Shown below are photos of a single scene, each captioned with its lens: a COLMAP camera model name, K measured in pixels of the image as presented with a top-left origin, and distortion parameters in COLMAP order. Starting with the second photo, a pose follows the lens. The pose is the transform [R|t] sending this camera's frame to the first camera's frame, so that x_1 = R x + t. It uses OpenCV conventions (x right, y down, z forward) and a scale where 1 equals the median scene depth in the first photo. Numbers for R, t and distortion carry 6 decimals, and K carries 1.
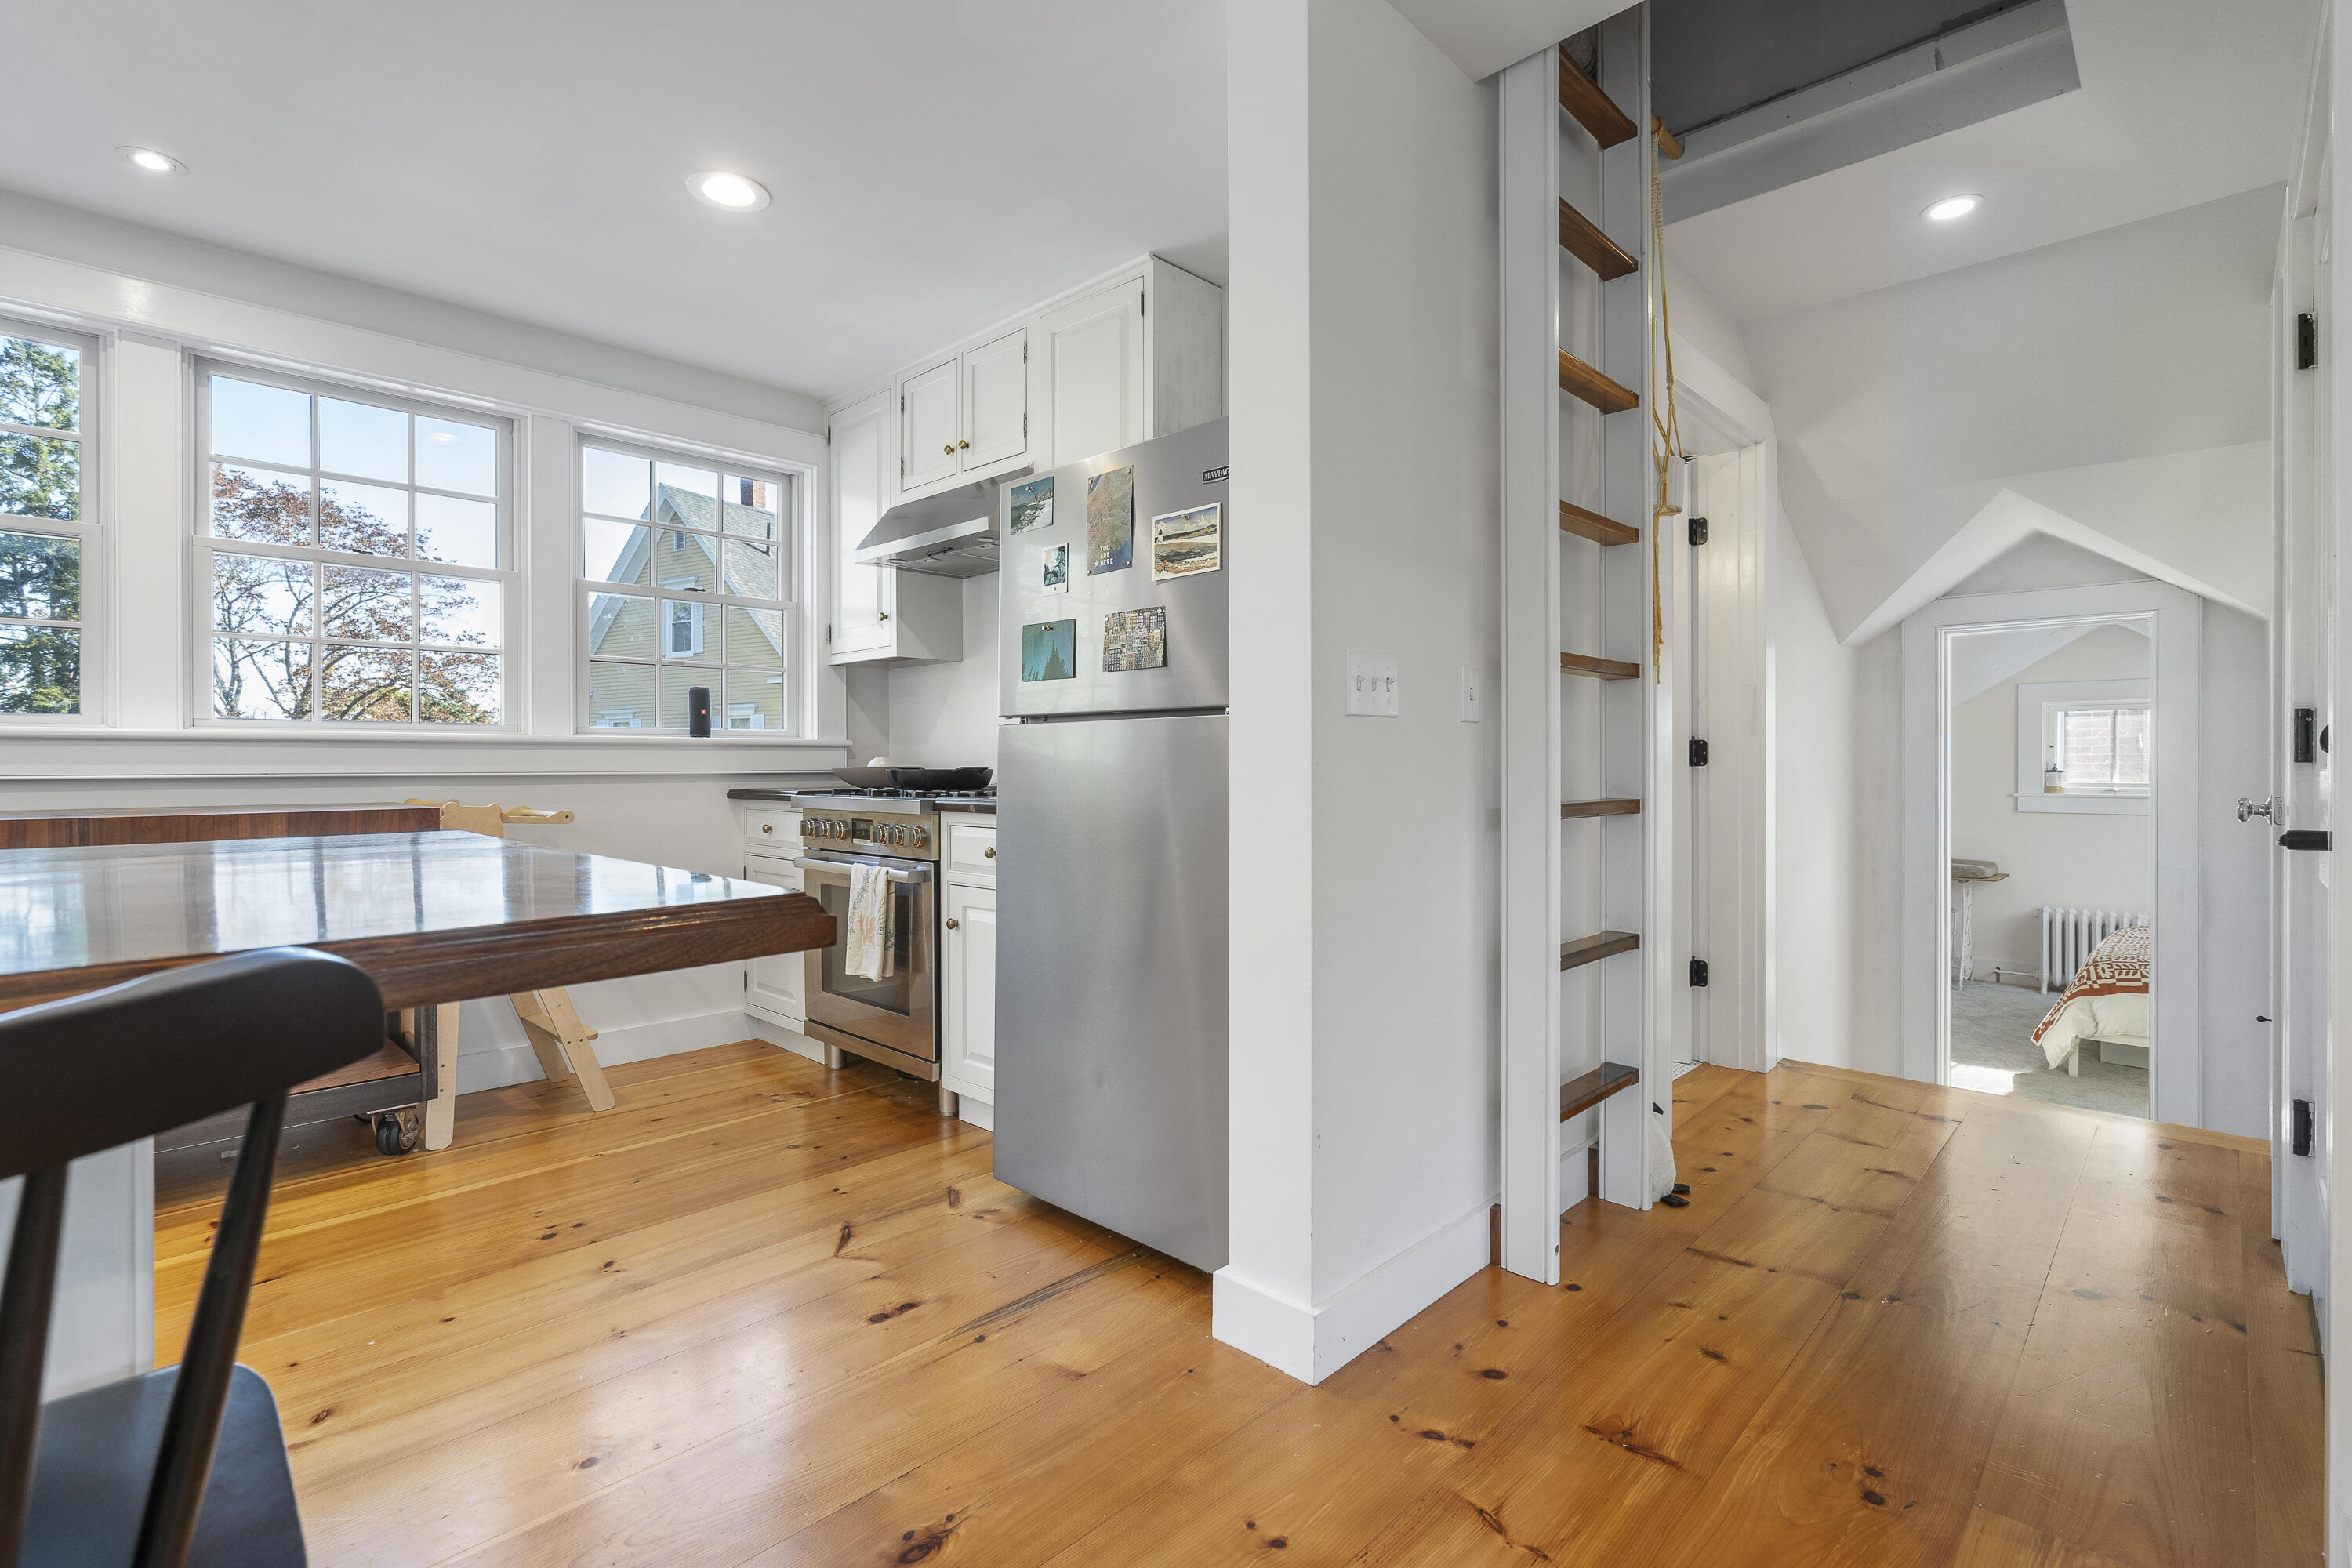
lens RADIAL K [[1092.4, 0, 1201.0], [0, 1092.4, 754.2], [0, 0, 1]] dist [-0.003397, 0.000027]
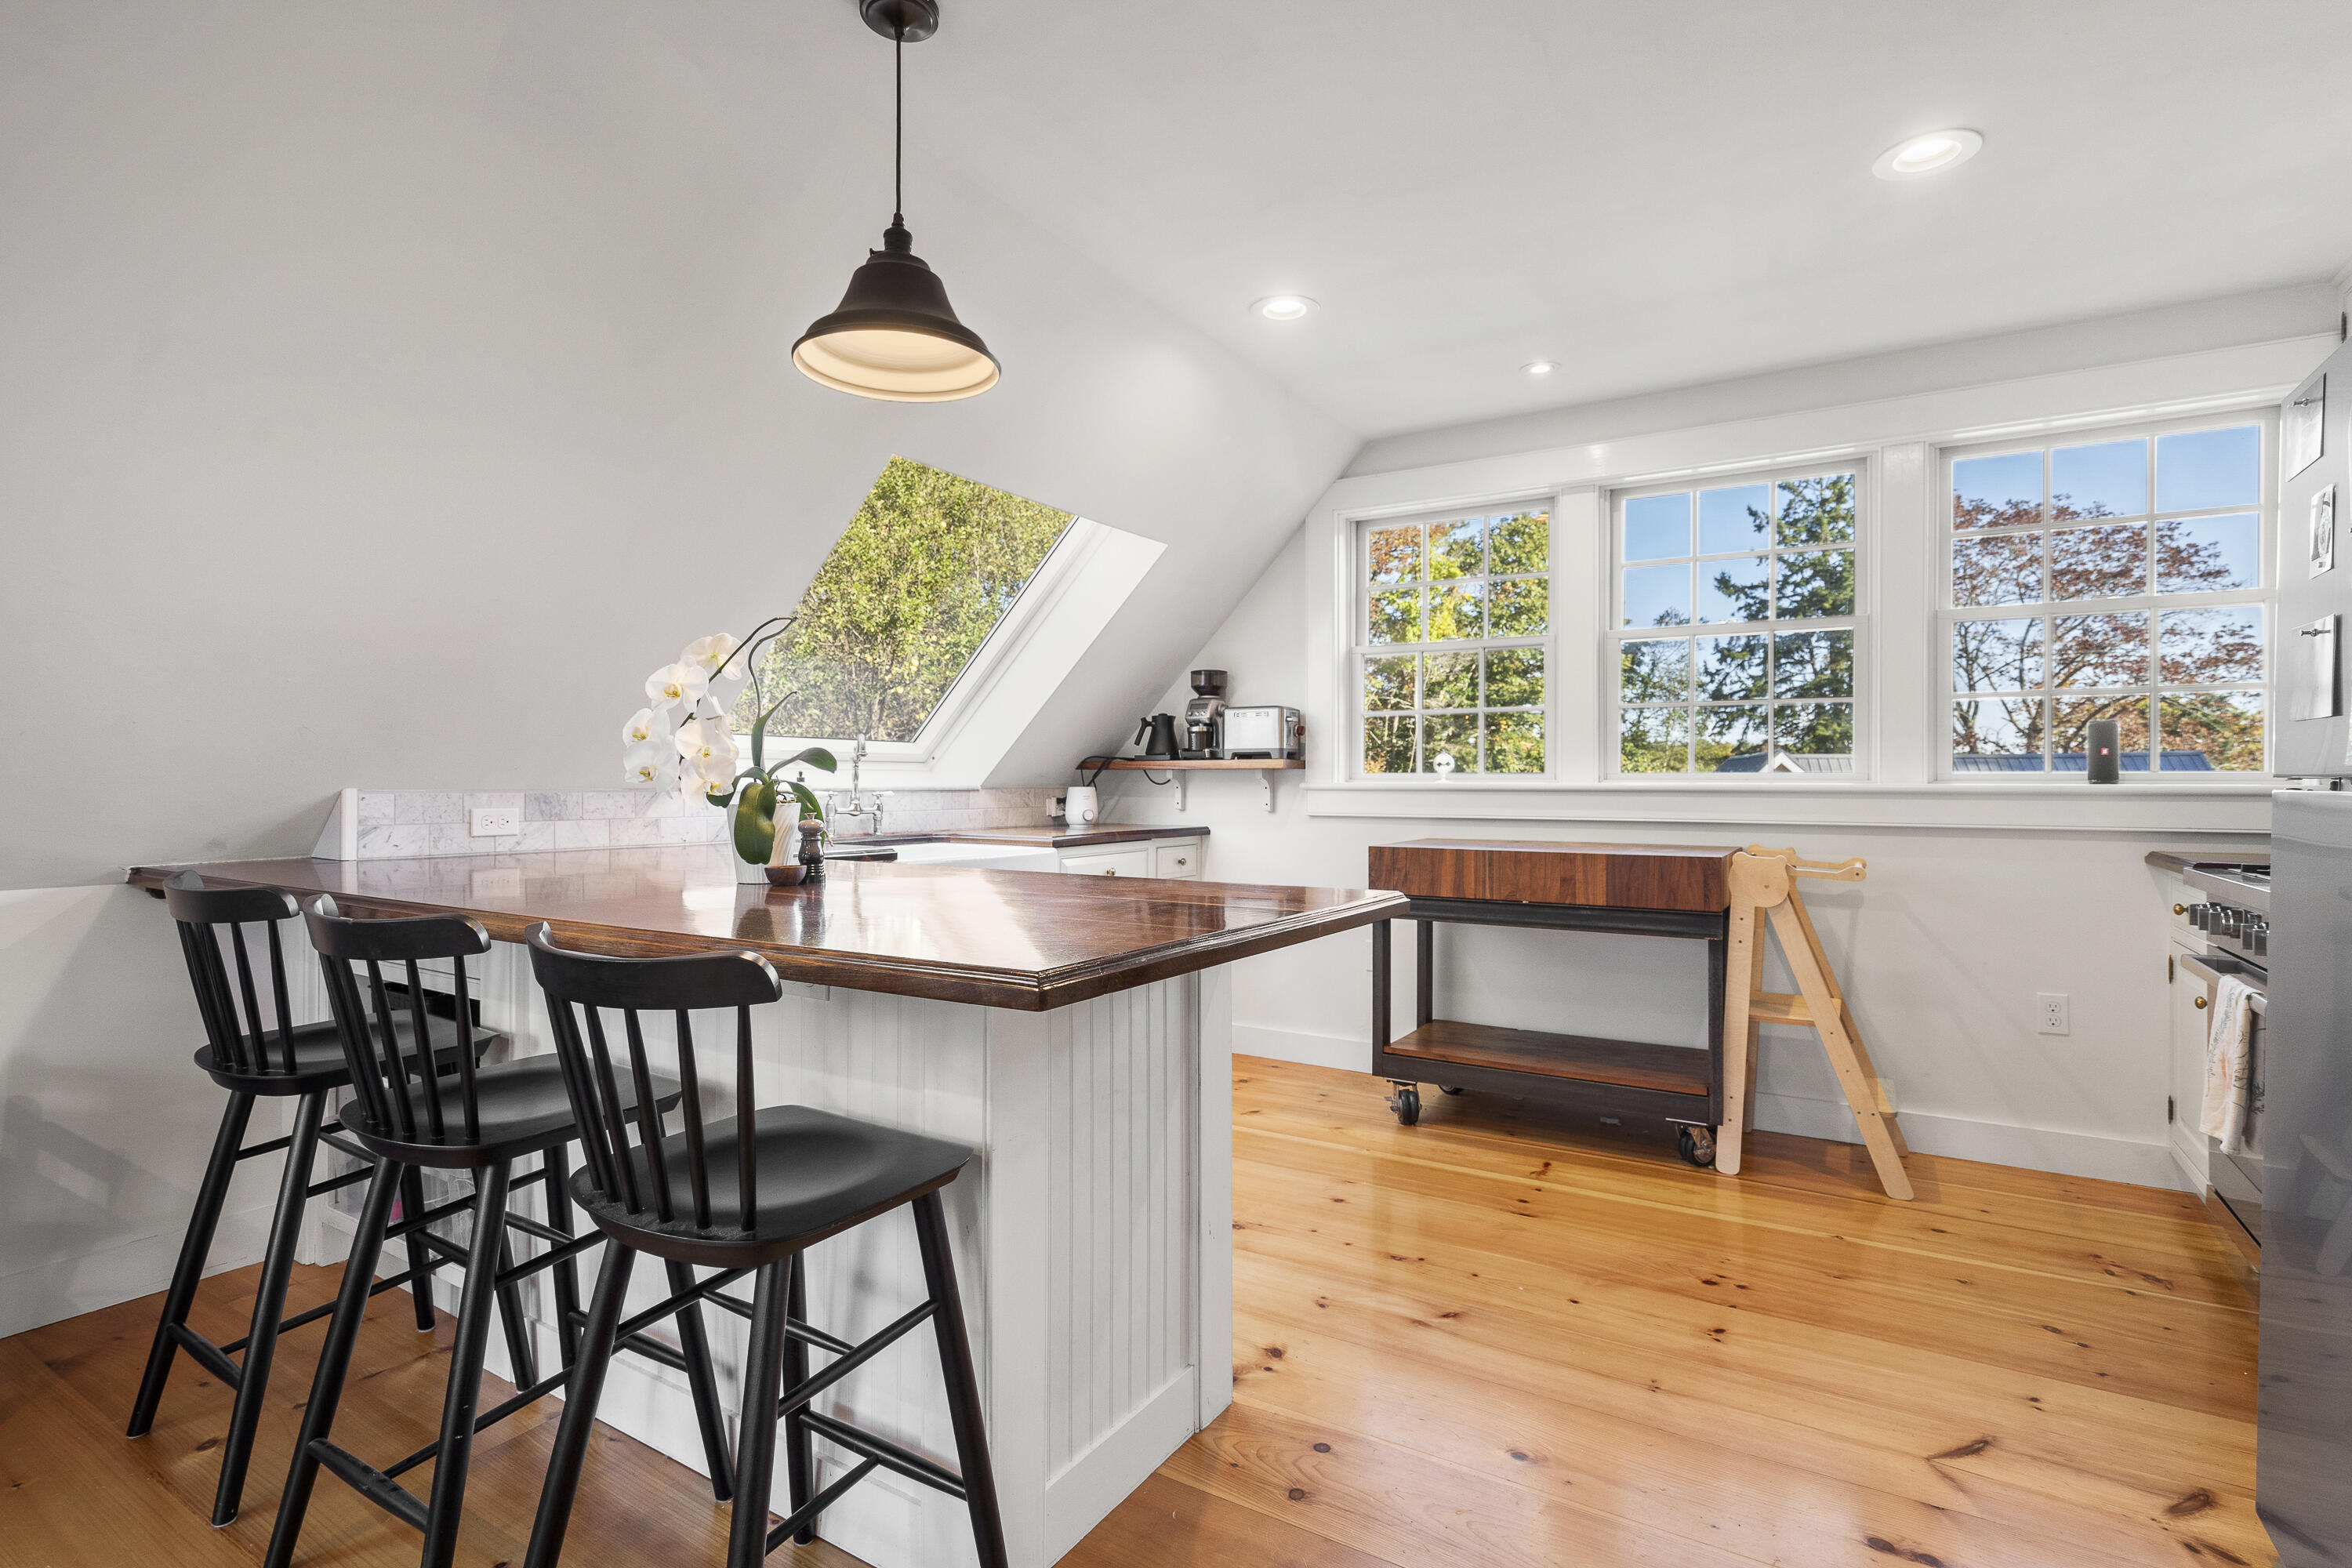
lens RADIAL K [[1166.0, 0, 1170.3], [0, 1166.0, 764.2], [0, 0, 1]] dist [-0.001744, -0.000470]
pose [[0.175794, -0.007182, -0.984401, 0.280523], [0.007849, 0.999952, -0.005894, -0.033704], [0.984396, -0.006691, 0.175842, 0.208615]]
